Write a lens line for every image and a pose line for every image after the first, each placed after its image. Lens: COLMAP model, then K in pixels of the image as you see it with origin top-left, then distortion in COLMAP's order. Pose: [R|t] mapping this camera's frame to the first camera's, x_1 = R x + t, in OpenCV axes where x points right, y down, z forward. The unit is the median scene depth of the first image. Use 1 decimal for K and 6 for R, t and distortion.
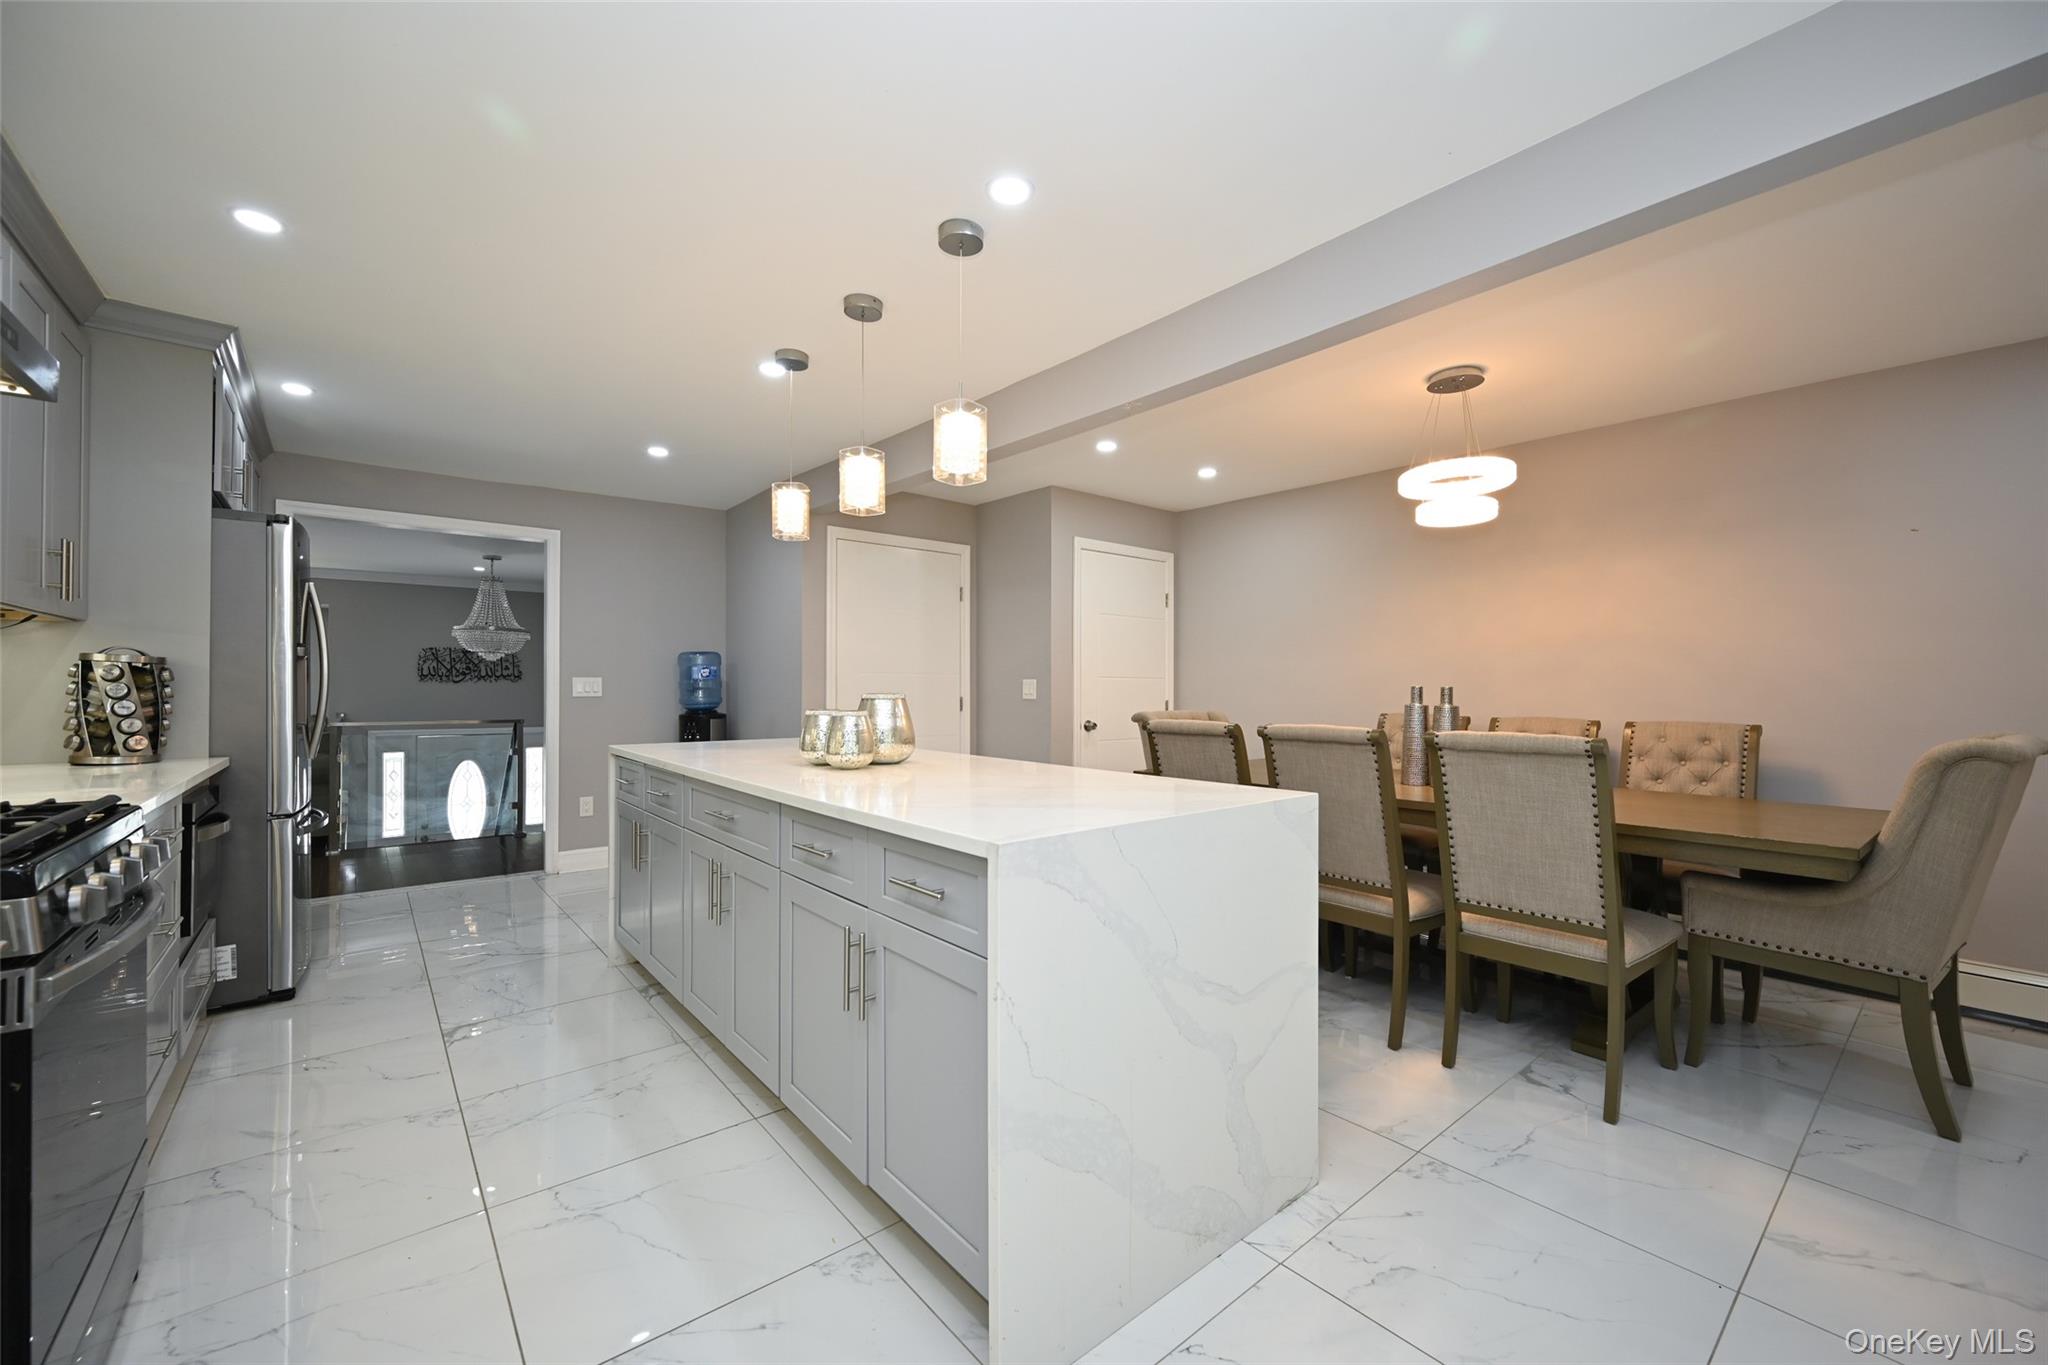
lens RADIAL K [[804.3, 0, 1032.7], [0, 804.3, 682.8], [0, 0, 1]] dist [0.009853, 0.000034]
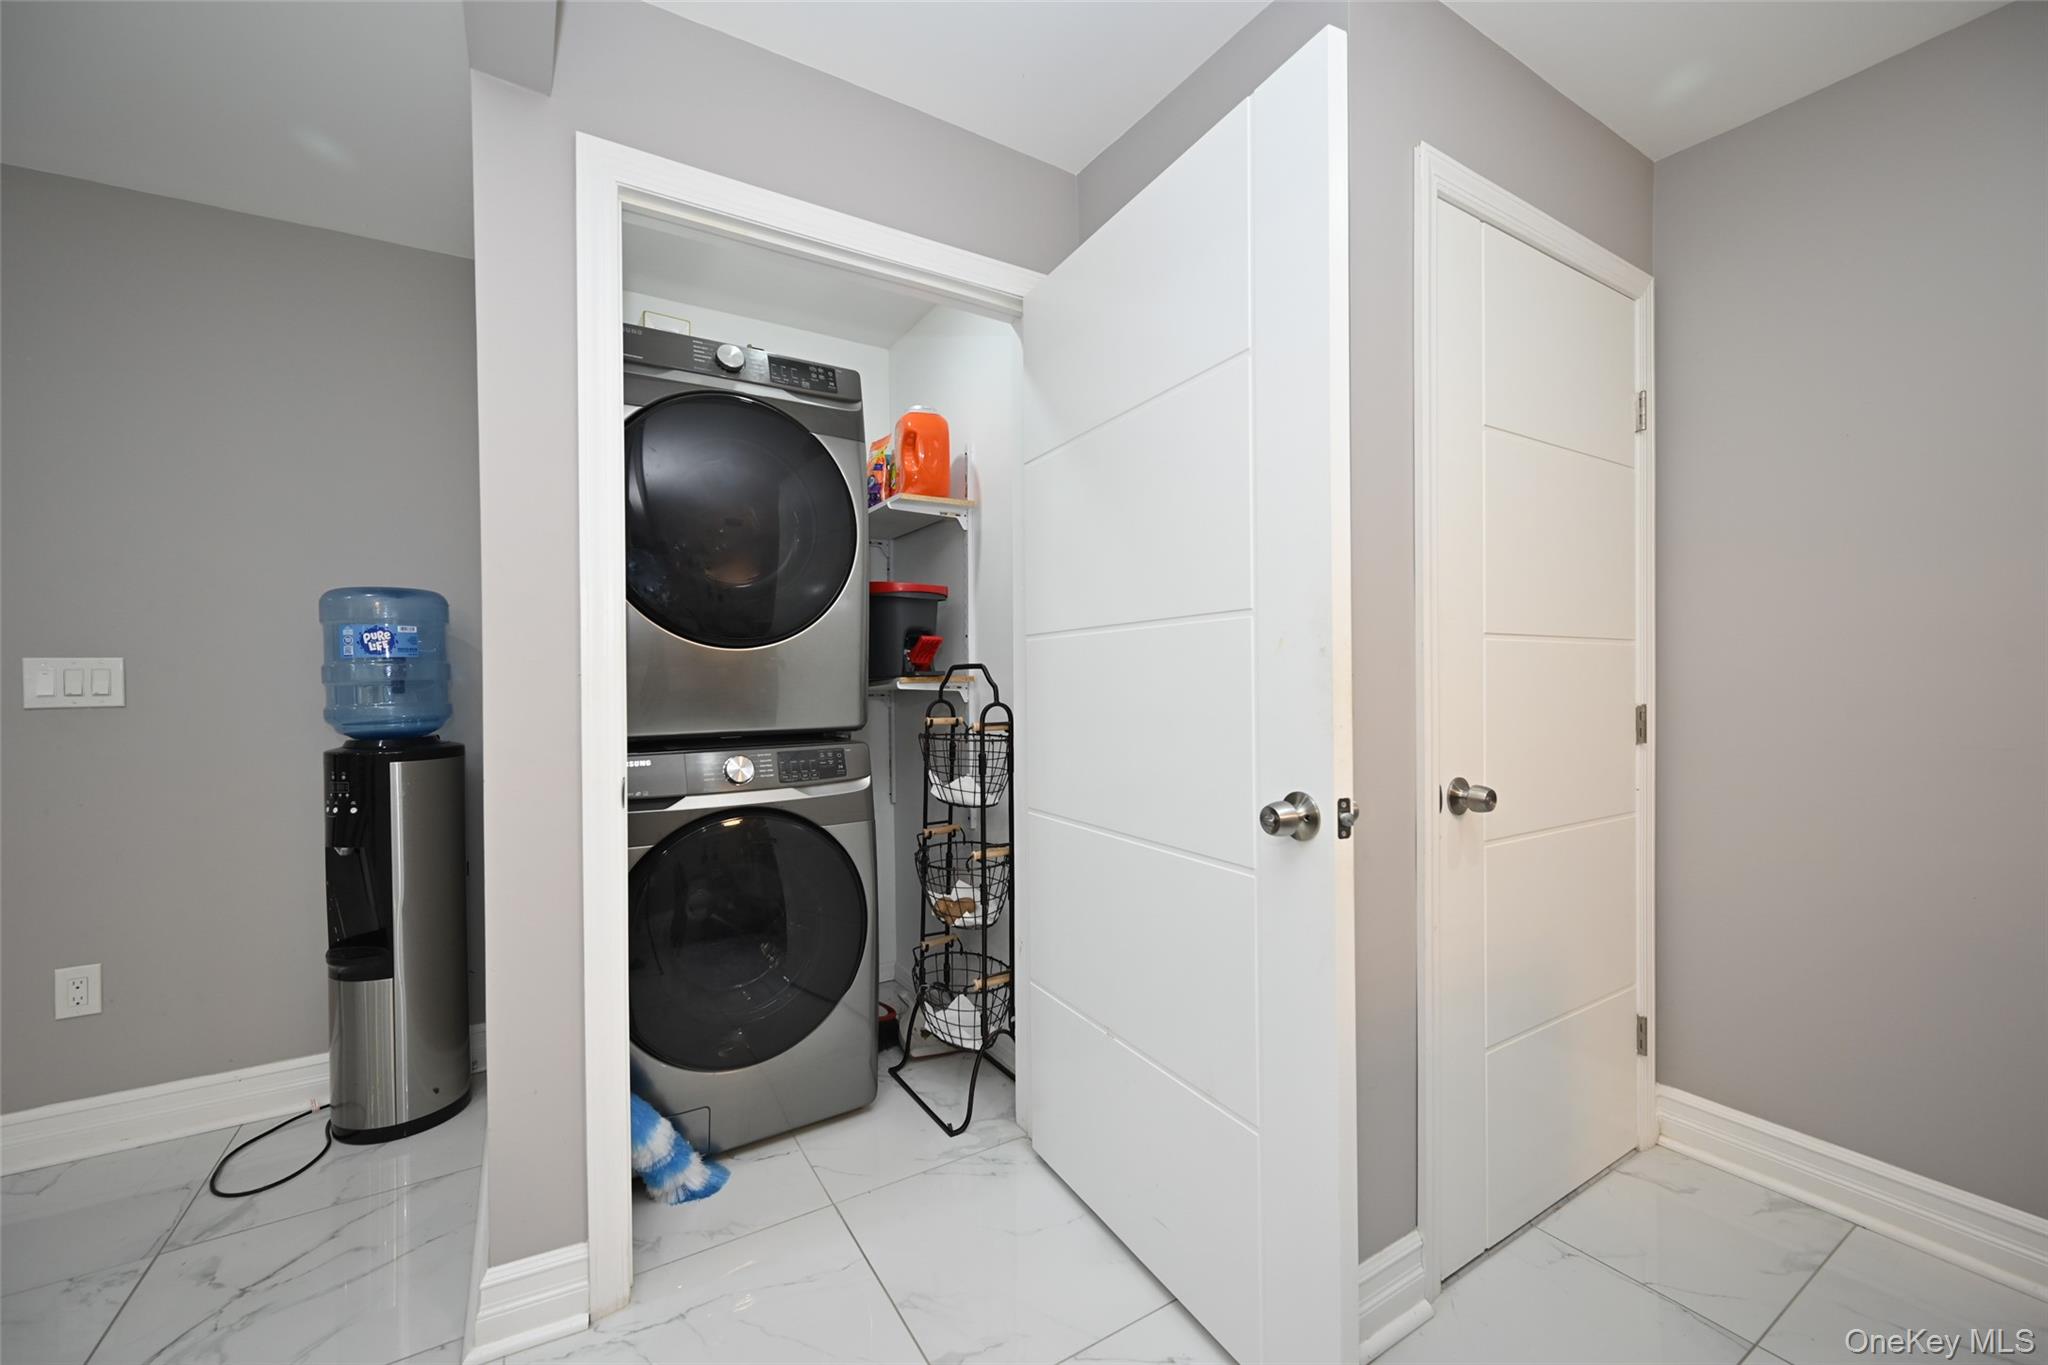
lens RADIAL K [[804.3, 0, 1021.9], [0, 804.3, 674.6], [0, 0, 1]] dist [0.009853, 0.000034]
pose [[0.984887, -0.010780, -0.172862, -0.038042], [0.012546, 0.999880, 0.009131, 0.003518], [0.172742, -0.011161, 0.984904, 0.669931]]
